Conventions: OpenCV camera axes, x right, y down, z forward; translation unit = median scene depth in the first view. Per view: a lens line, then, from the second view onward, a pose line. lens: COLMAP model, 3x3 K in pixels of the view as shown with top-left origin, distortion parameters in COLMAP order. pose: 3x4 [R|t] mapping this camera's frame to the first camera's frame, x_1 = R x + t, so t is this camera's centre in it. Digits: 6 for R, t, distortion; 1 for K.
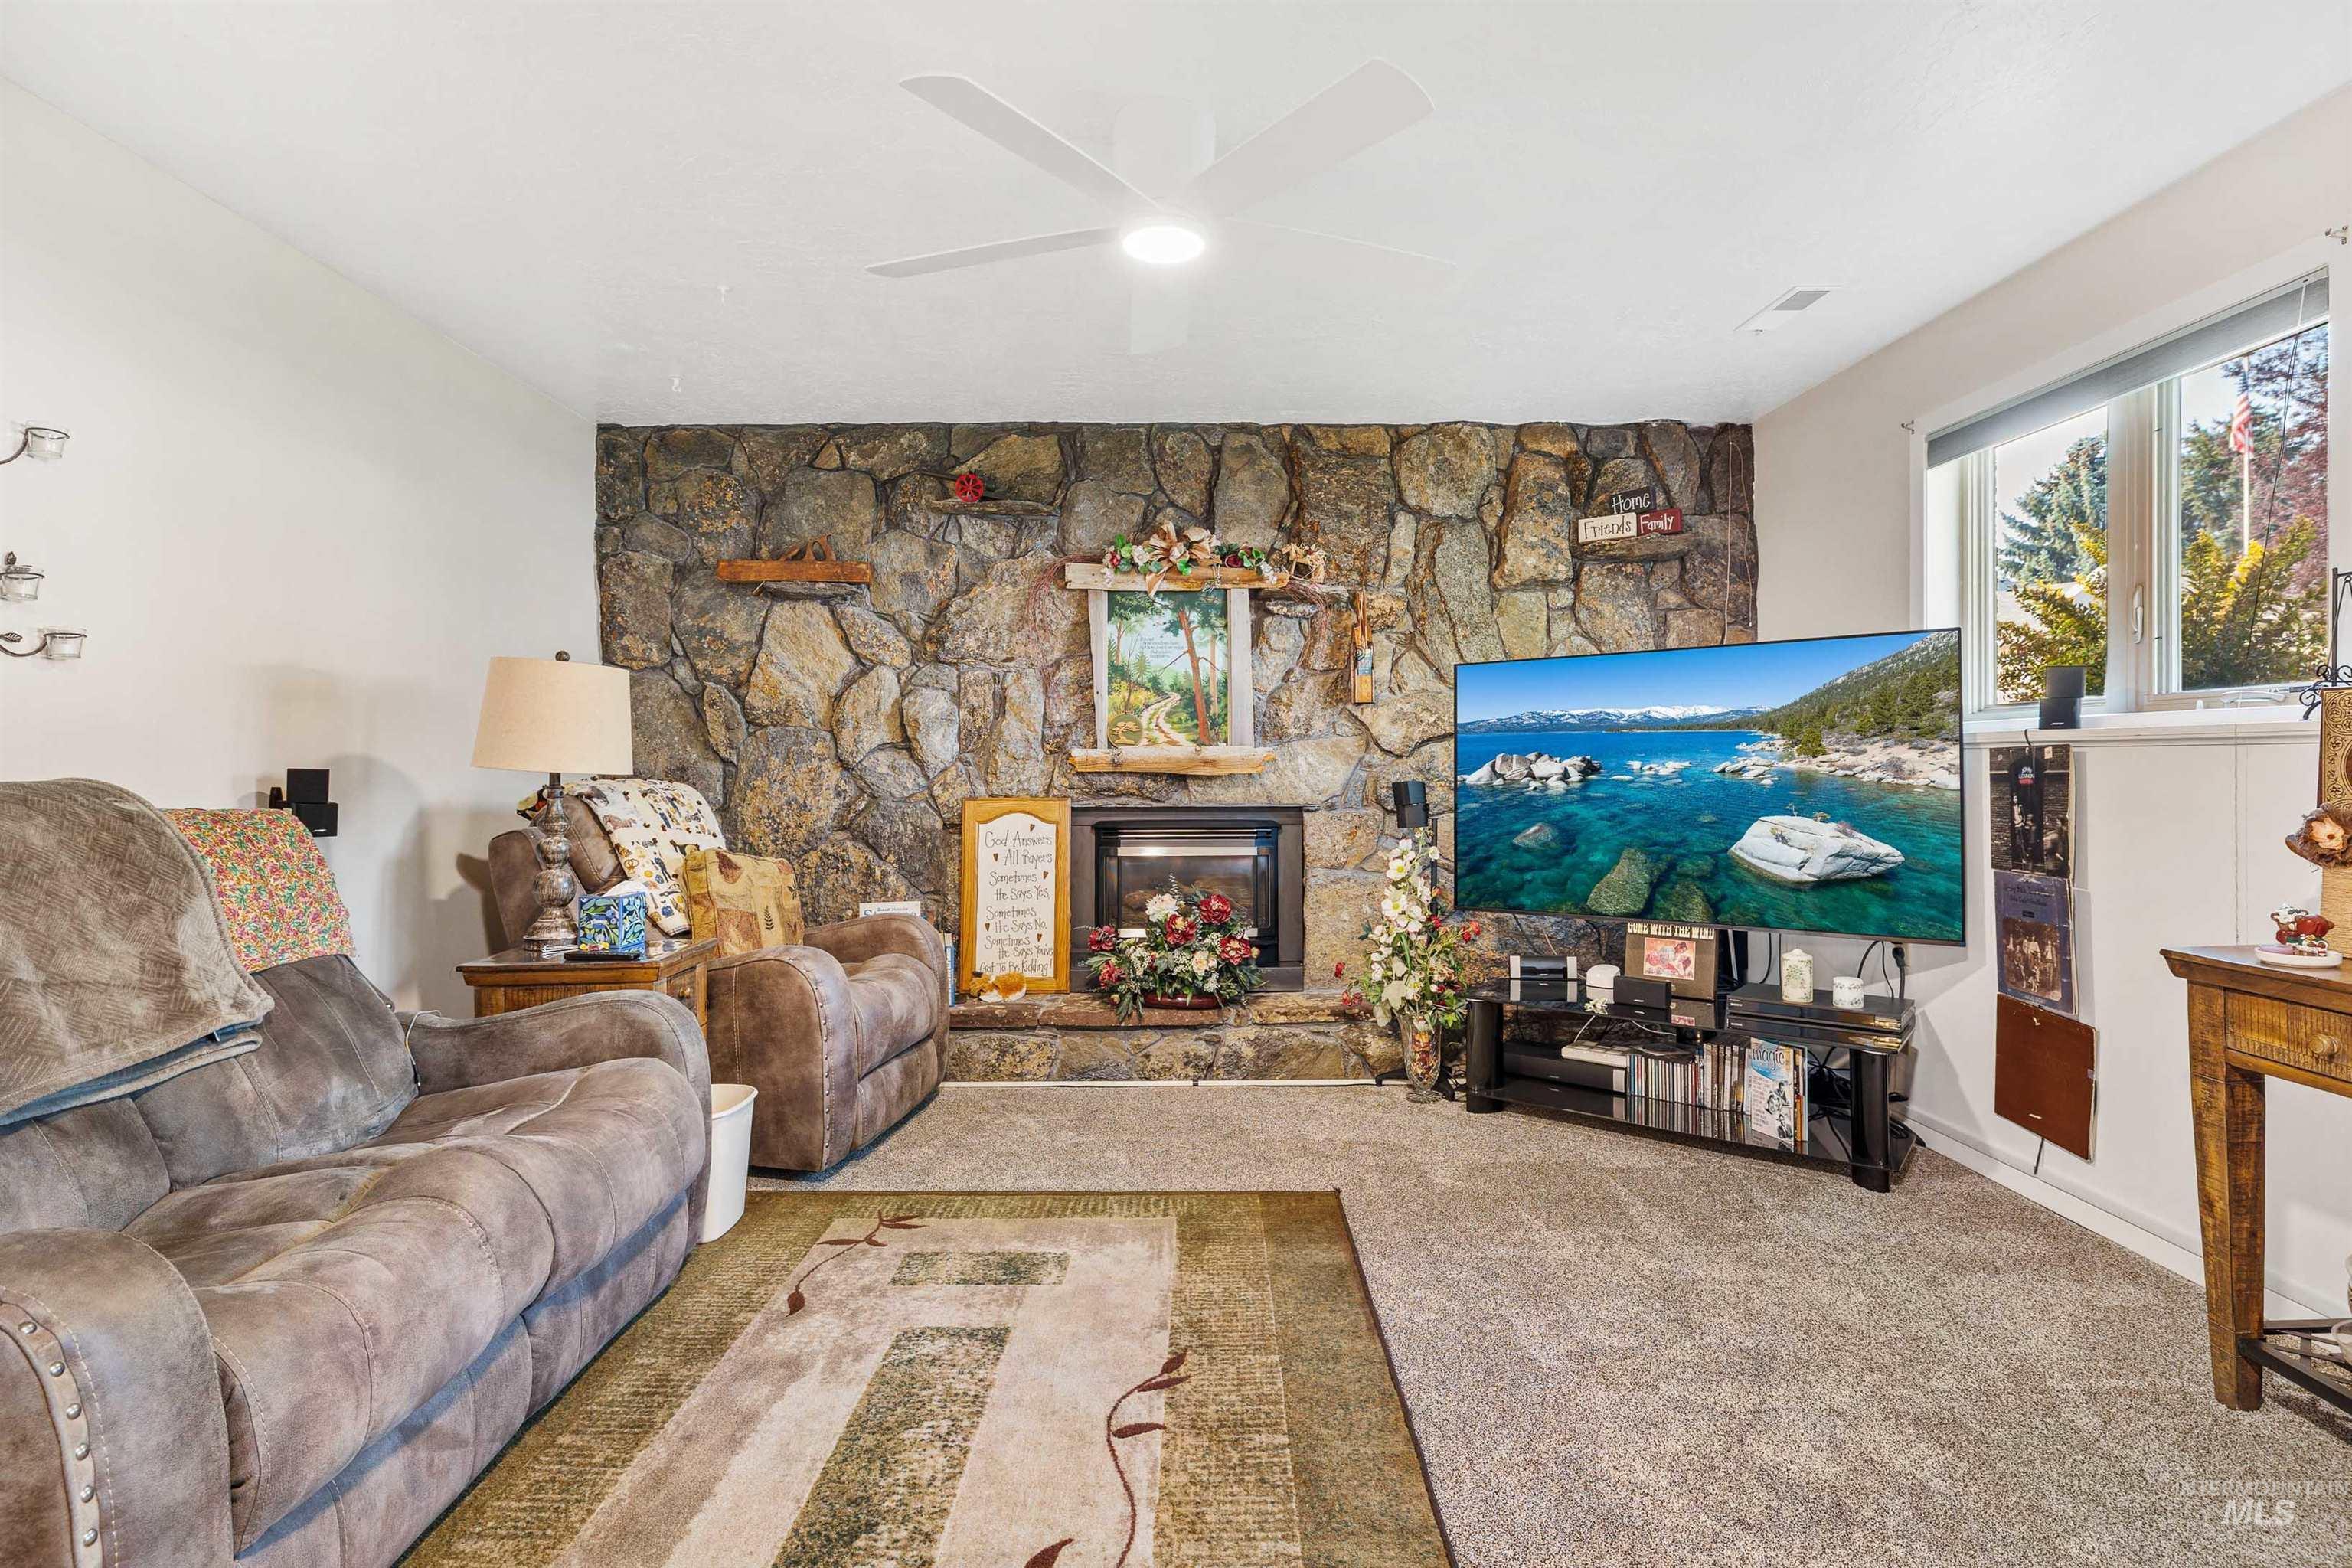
lens RADIAL K [[1124.1, 0, 1189.8], [0, 1124.1, 771.5], [0, 0, 1]] dist [-0.005122, -0.000041]
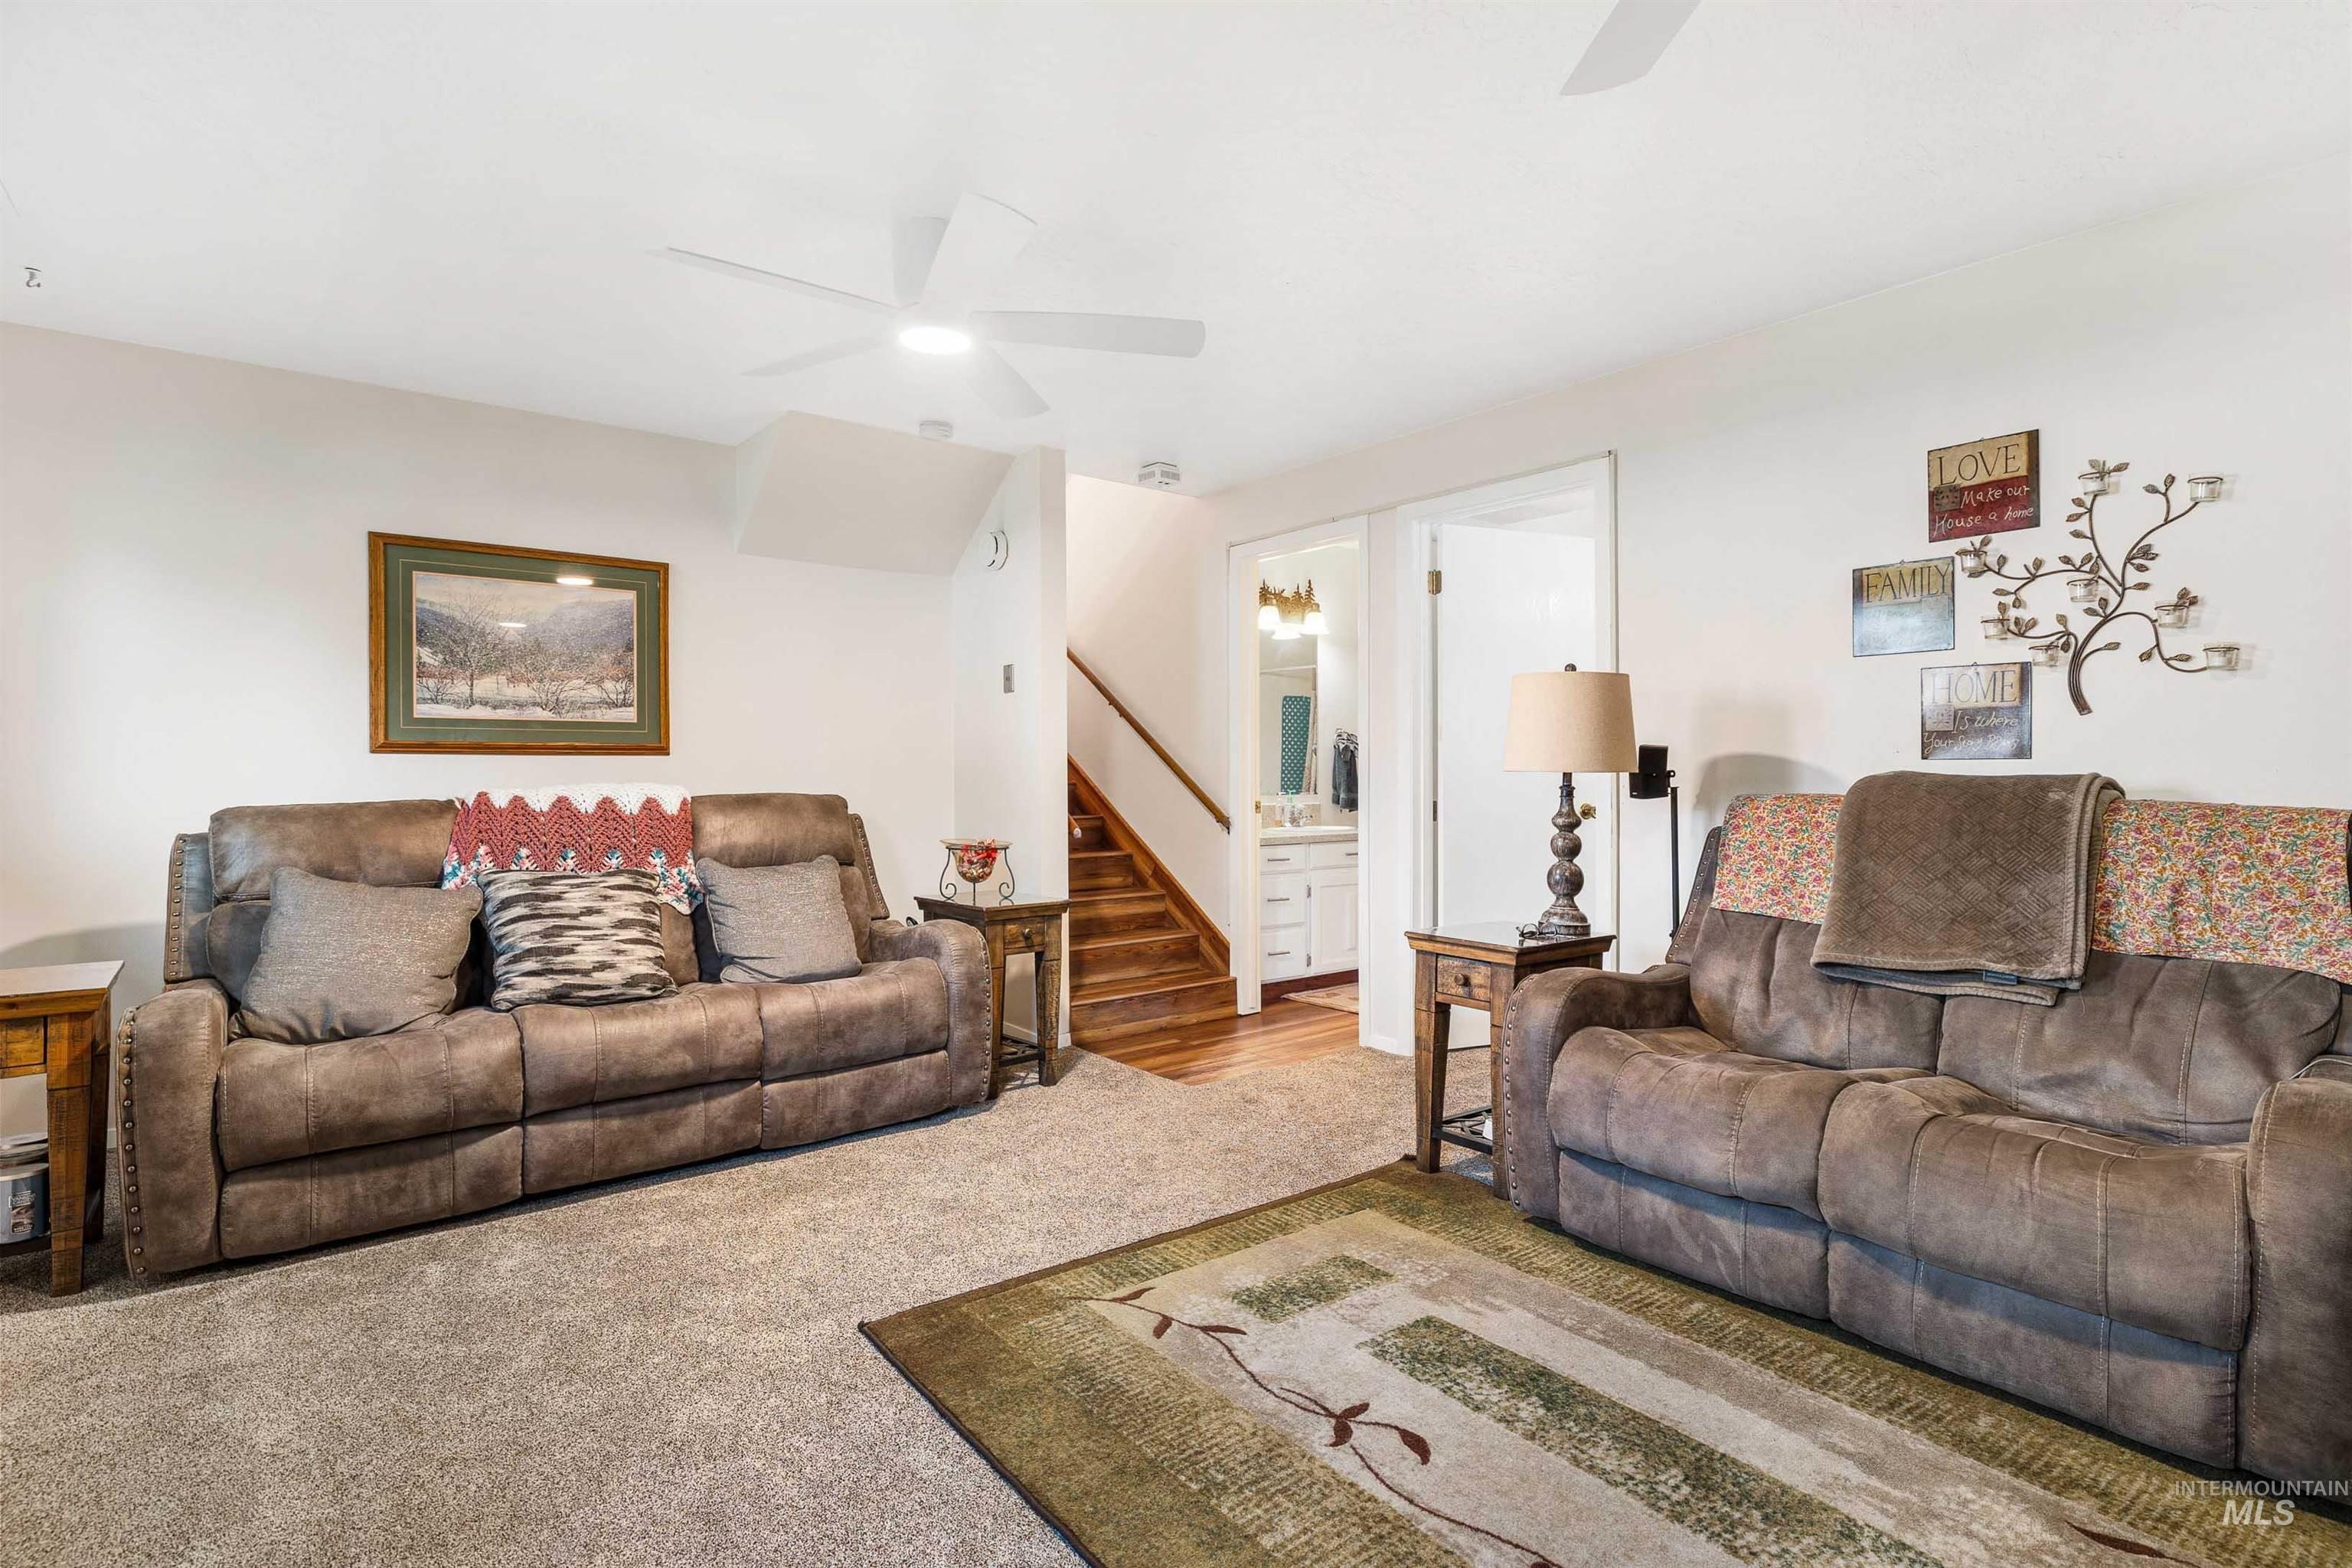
lens RADIAL K [[1124.1, 0, 1183.5], [0, 1124.1, 776.6], [0, 0, 1]] dist [-0.005122, -0.000041]
pose [[-0.791946, 0.009136, -0.610523, 0.623687], [0.006455, 0.999957, 0.006590, -0.006763], [0.610558, 0.001278, -0.791971, 1.429595]]
